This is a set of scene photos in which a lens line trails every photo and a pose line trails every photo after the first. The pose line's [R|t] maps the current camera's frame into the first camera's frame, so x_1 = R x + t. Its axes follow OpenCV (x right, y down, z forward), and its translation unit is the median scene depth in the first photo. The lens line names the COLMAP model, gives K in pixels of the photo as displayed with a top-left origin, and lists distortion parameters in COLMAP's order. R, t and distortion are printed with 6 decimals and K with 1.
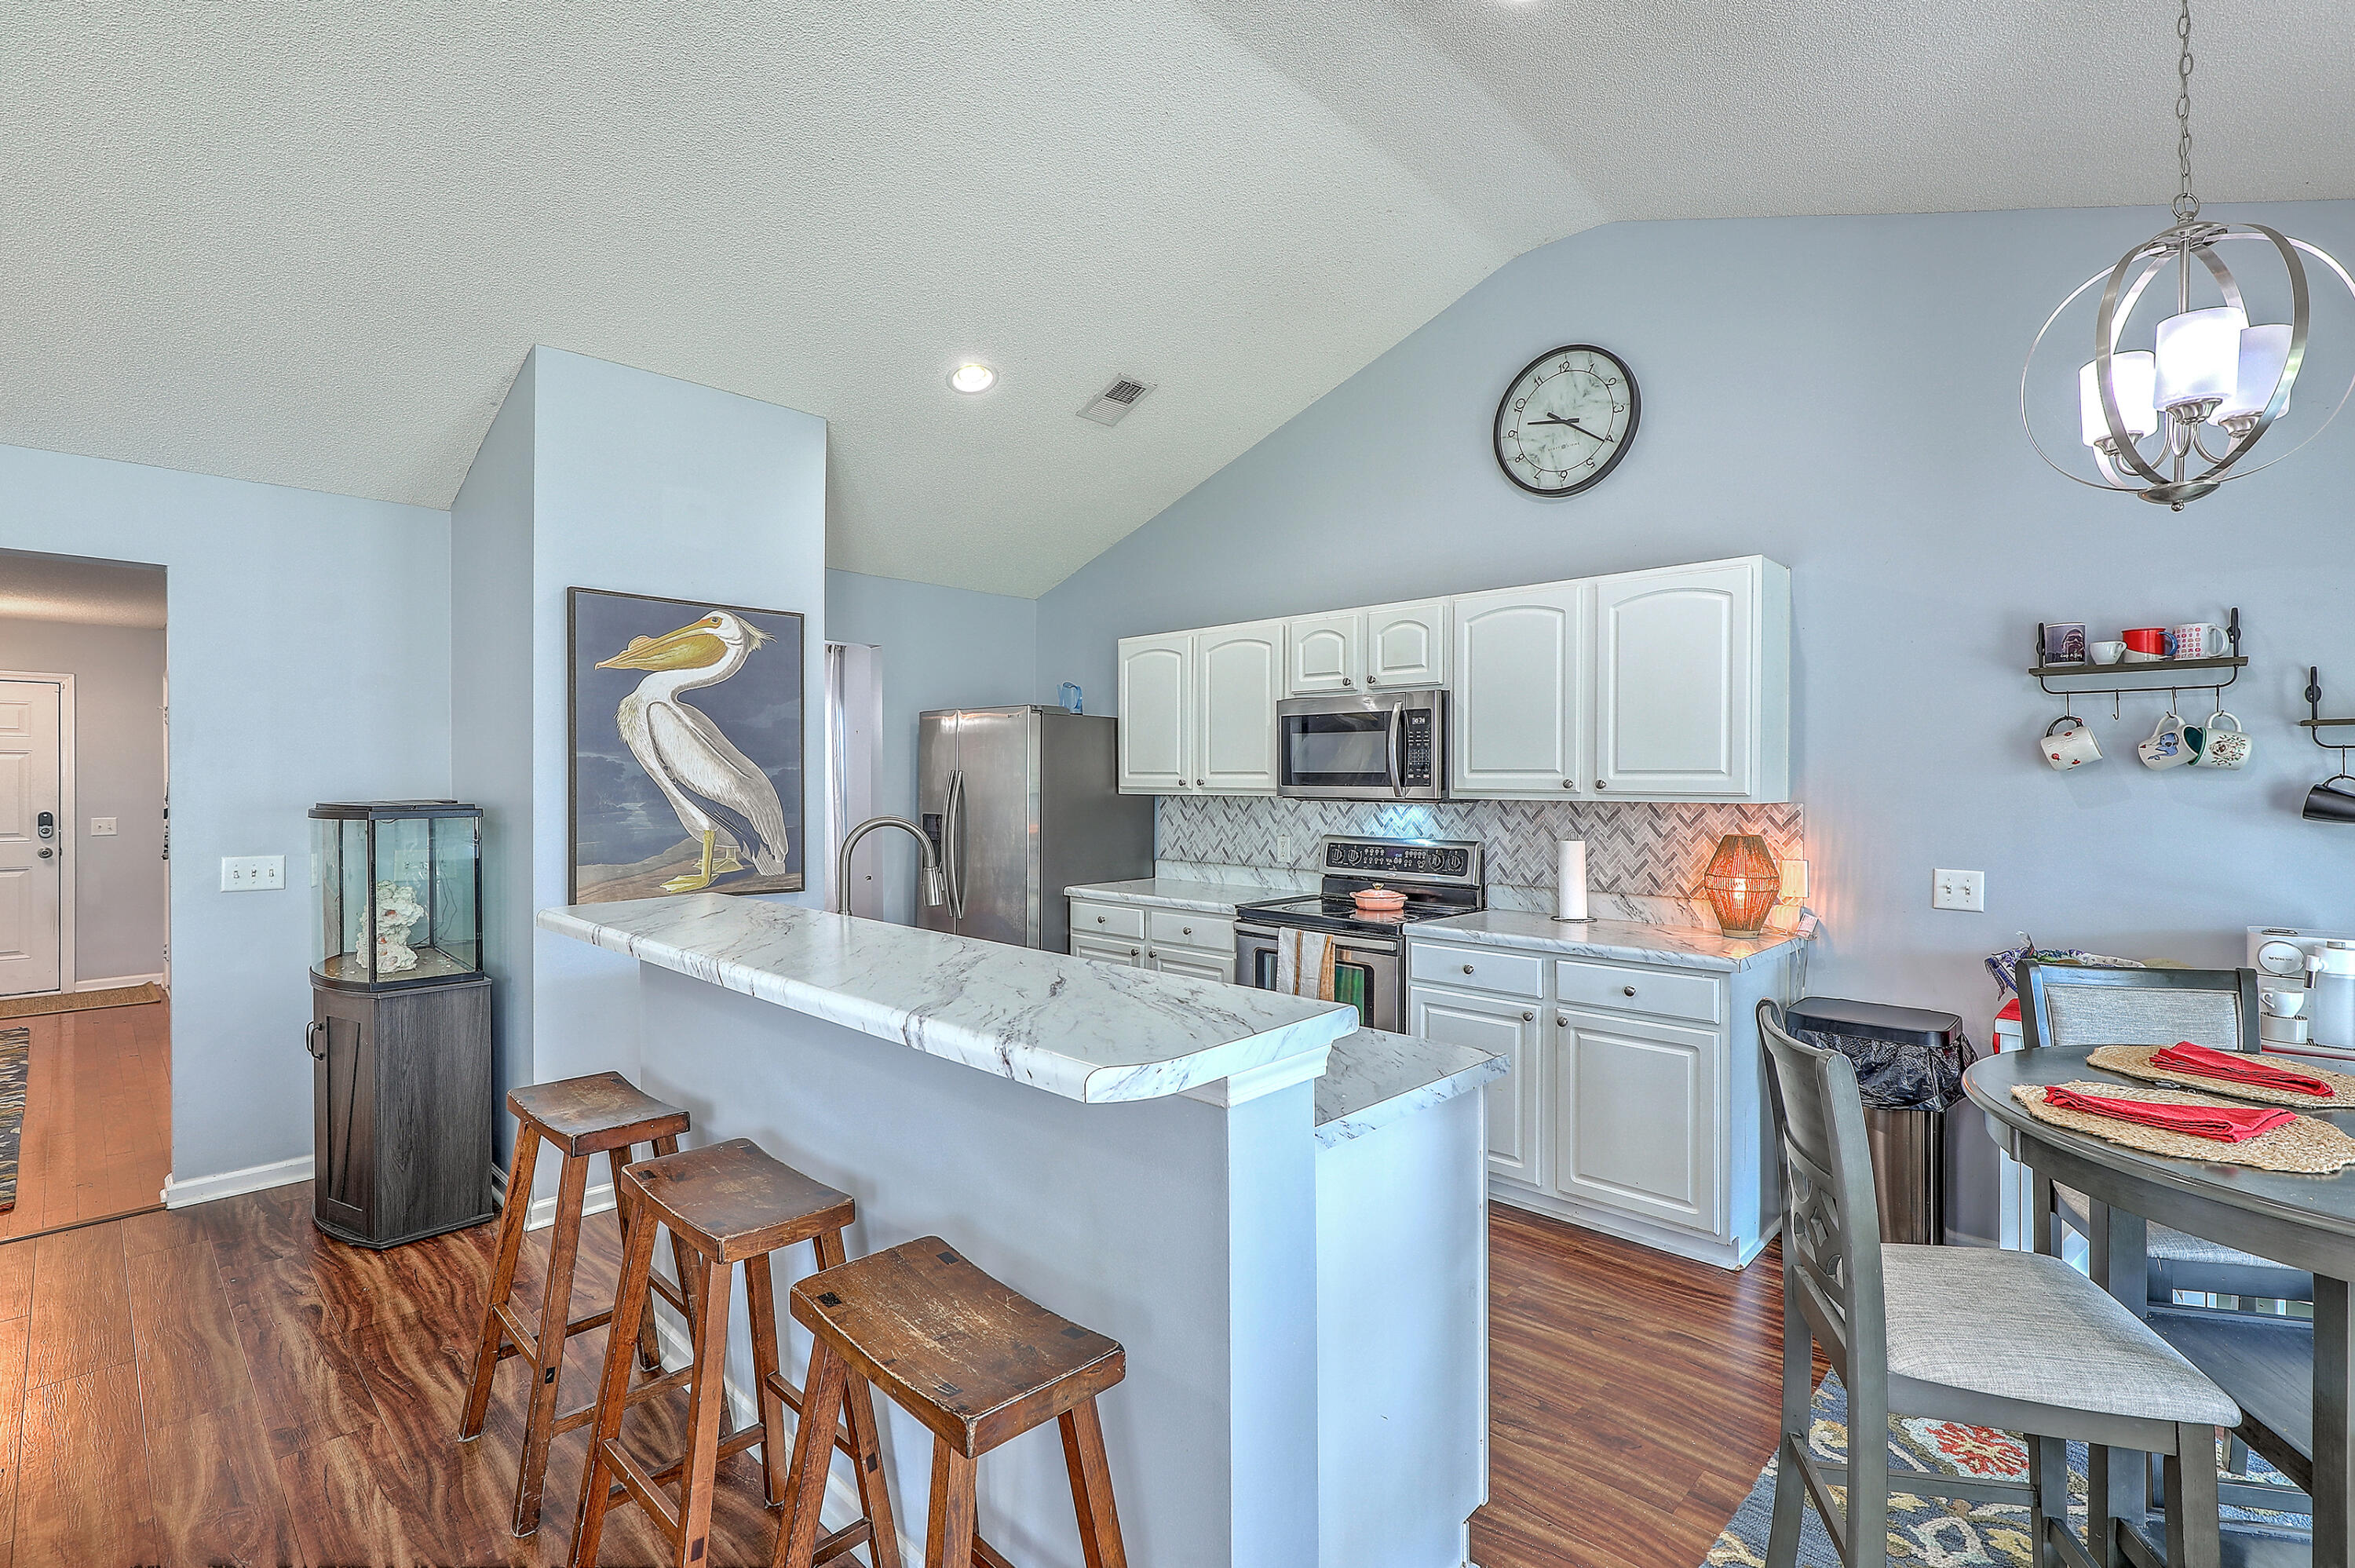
lens RADIAL K [[1070.3, 0, 1189.4], [0, 1070.3, 781.5], [0, 0, 1]] dist [0.000684, 0.001140]
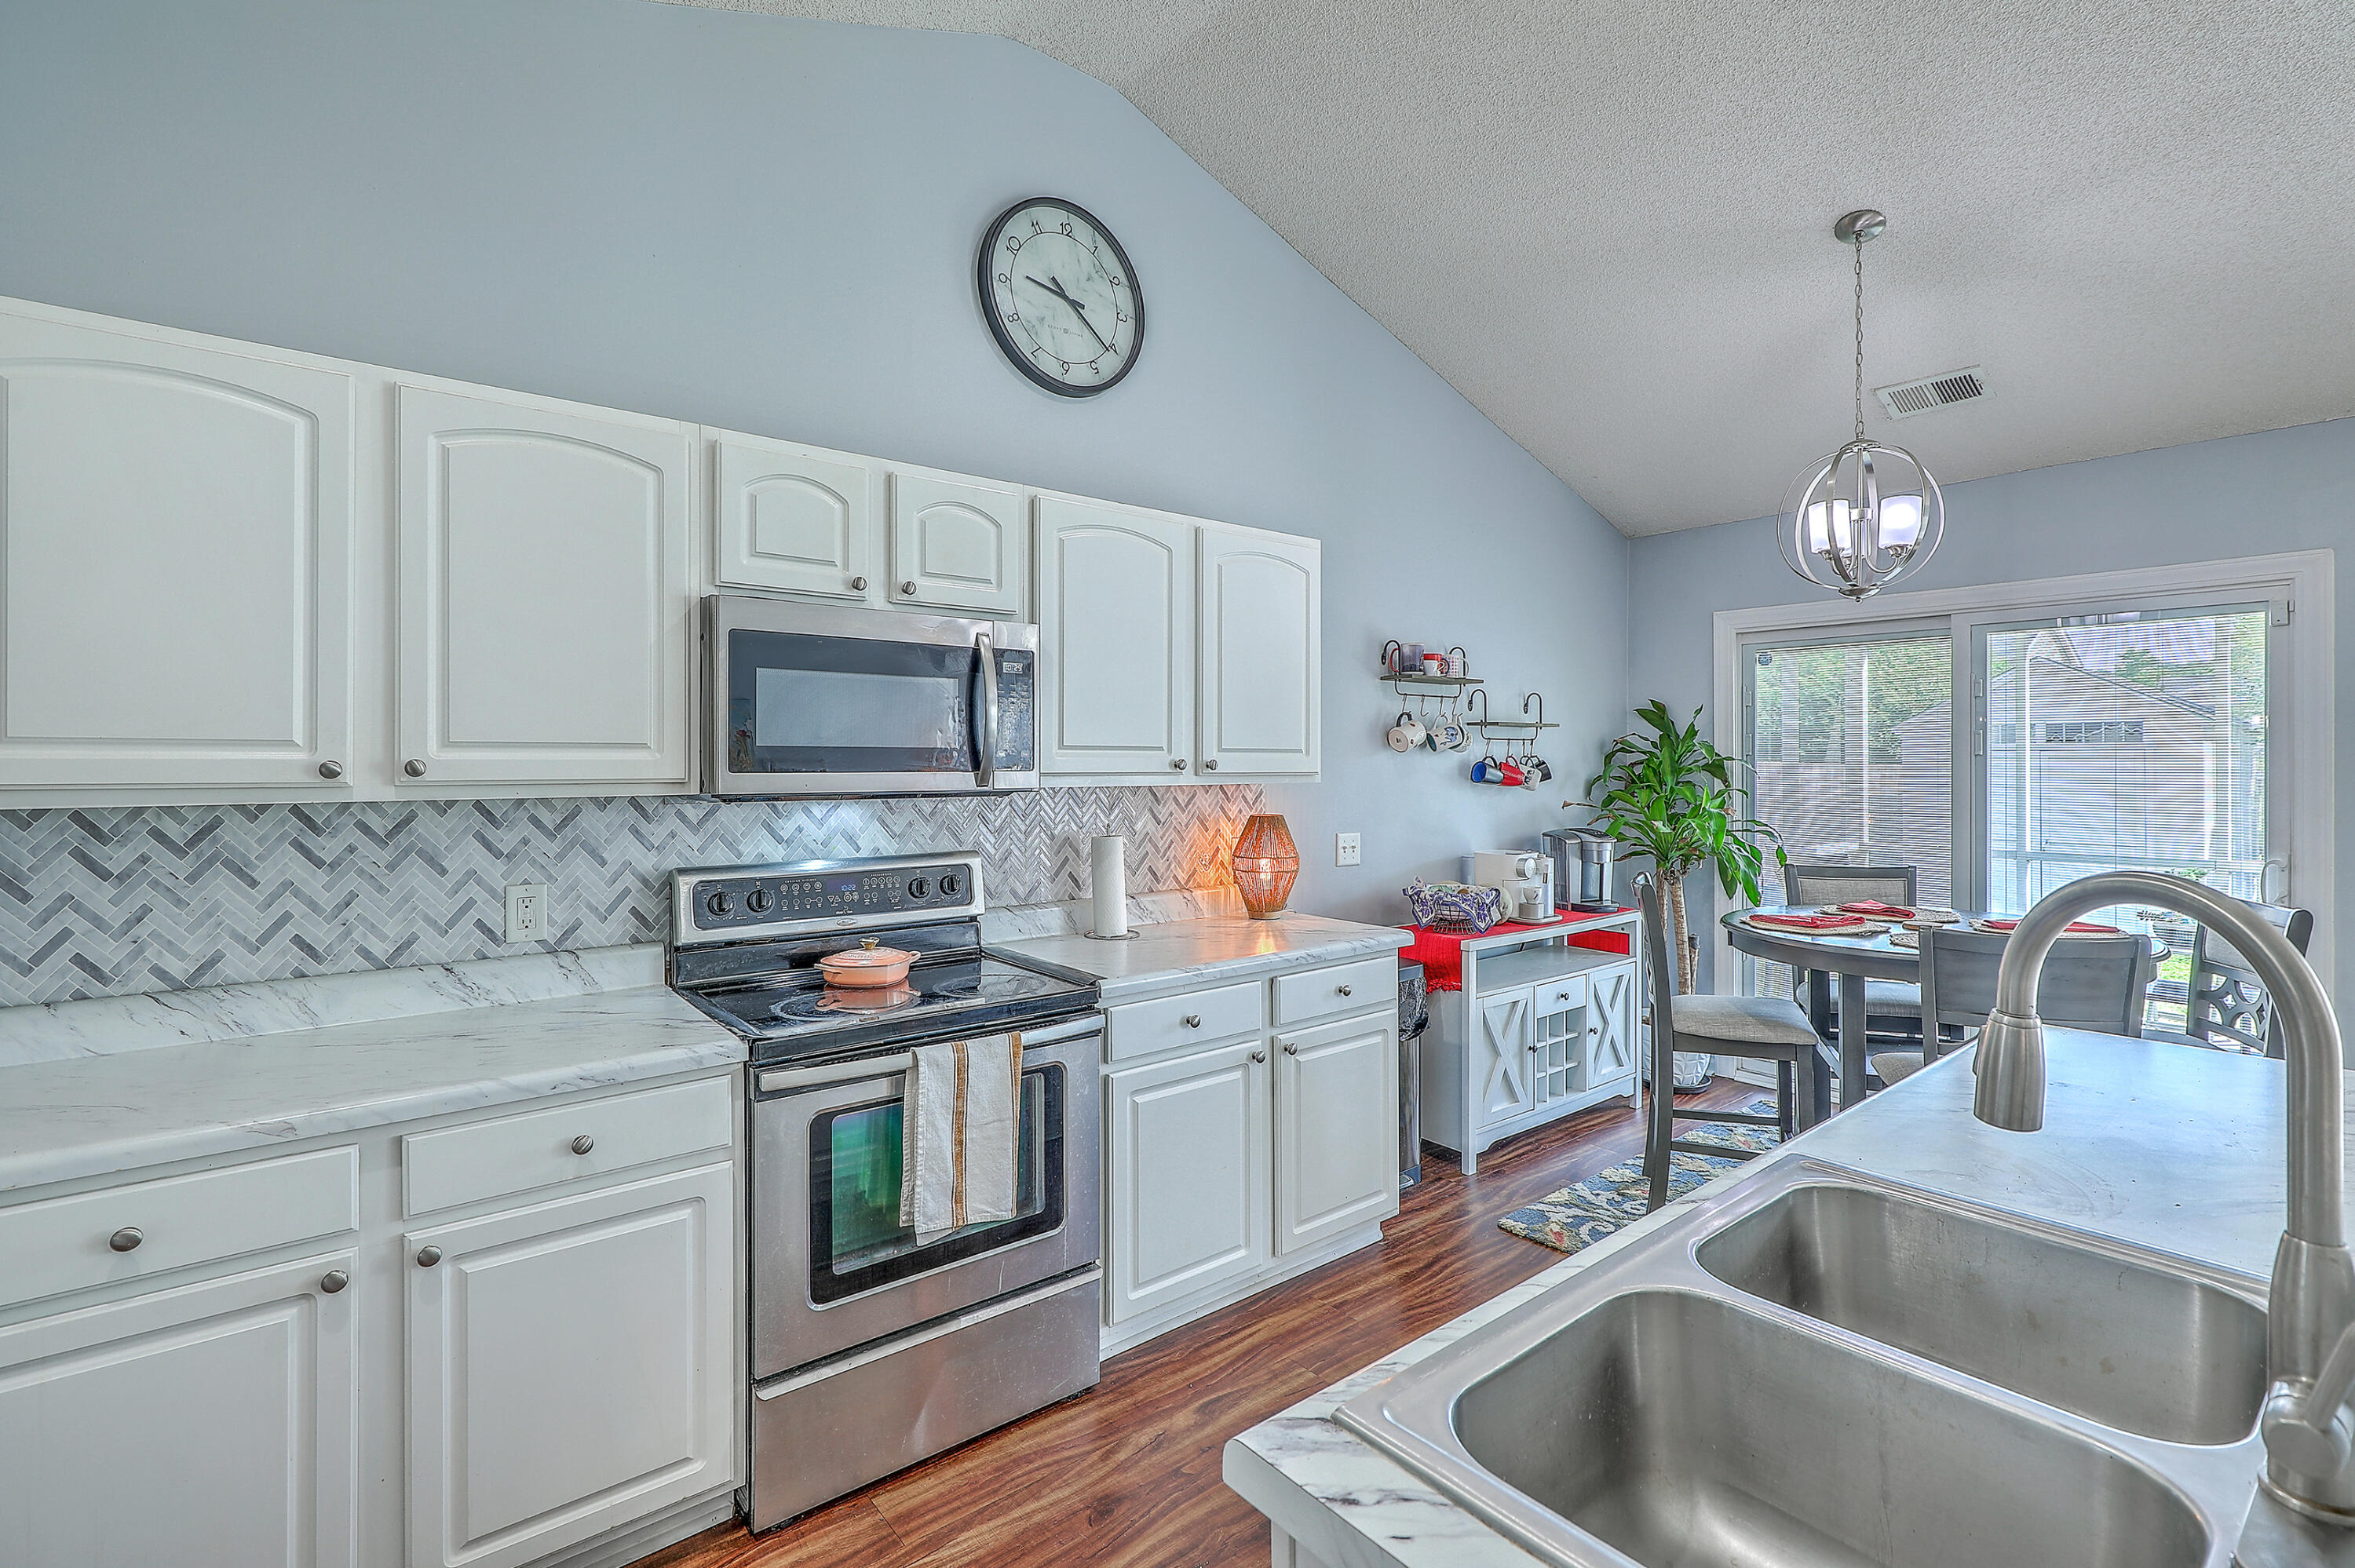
lens RADIAL K [[1070.3, 0, 1202.6], [0, 1070.3, 758.2], [0, 0, 1]] dist [0.000684, 0.001140]
pose [[0.123916, 0.001035, 0.992292, -0.417929], [0.005010, 0.999986, -0.001669, -0.001145], [-0.992280, 0.005179, 0.123909, 0.824524]]
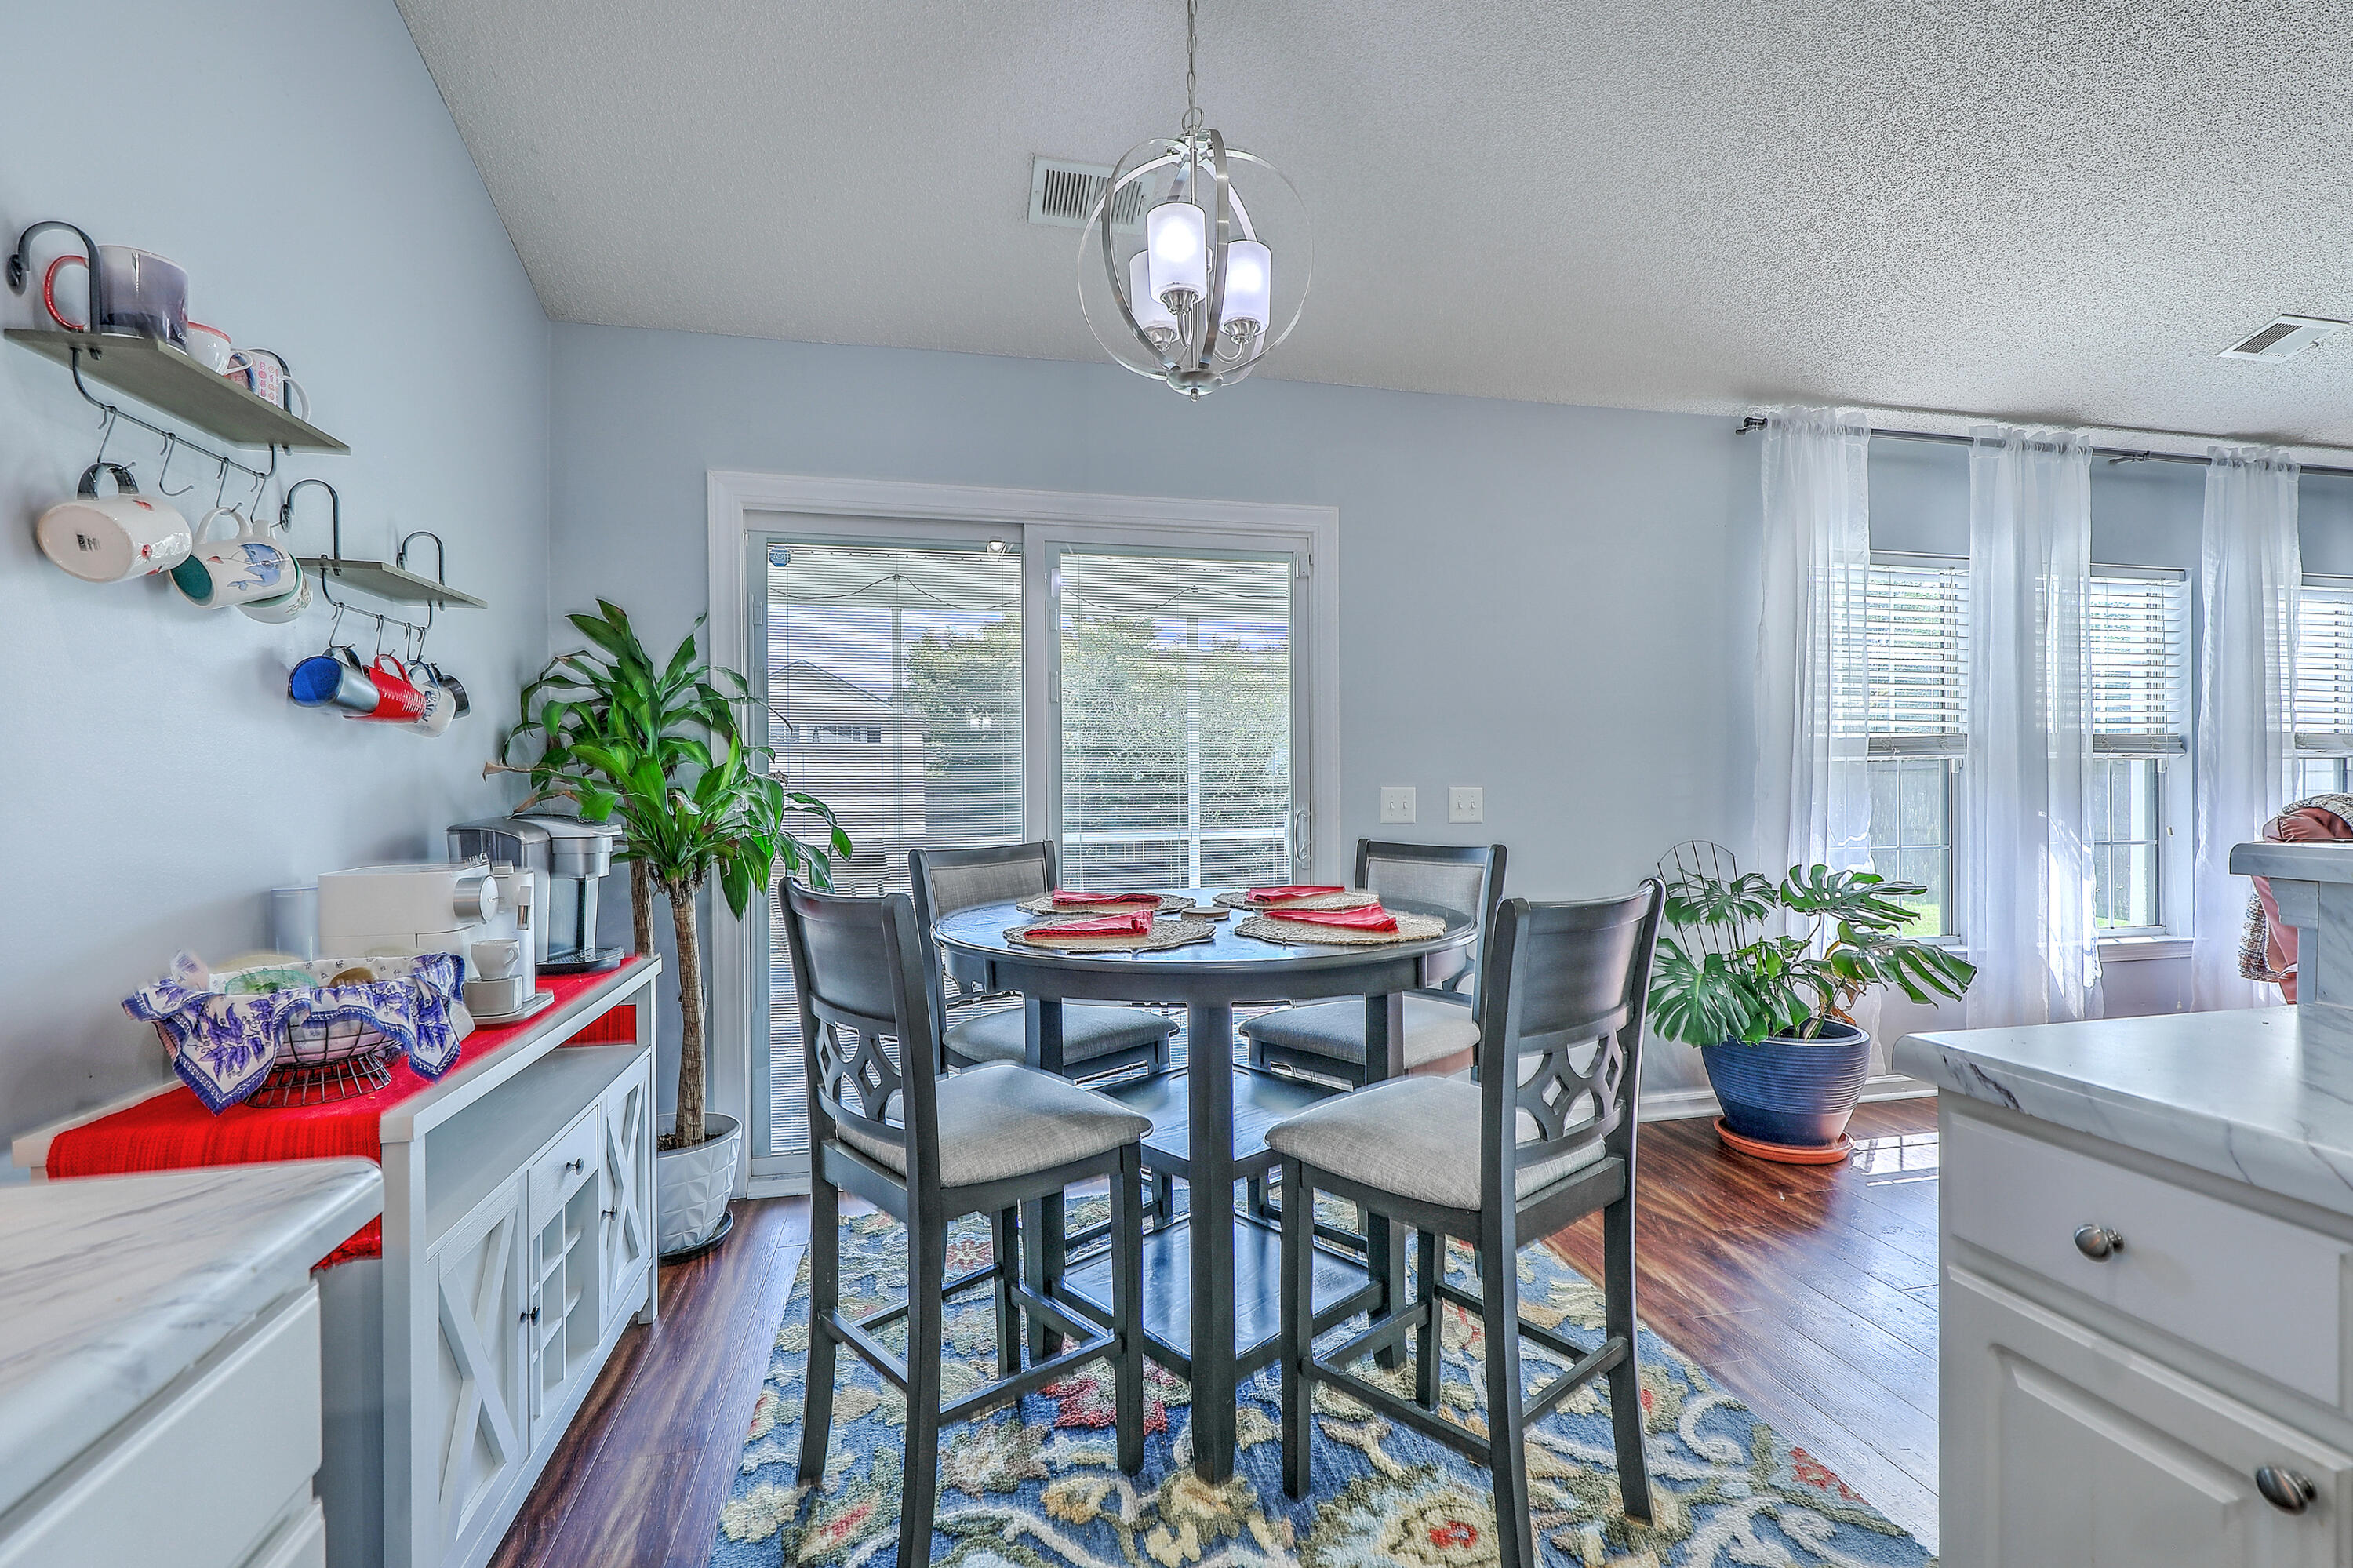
lens RADIAL K [[1069.6, 0, 1191.9], [0, 1069.6, 786.7], [0, 0, 1]] dist [0.000684, 0.001140]
pose [[-0.835112, -0.001335, 0.550079, 0.150175], [0.007322, 0.999881, 0.013542, 0.054439], [-0.550032, 0.015336, -0.835003, 0.853825]]
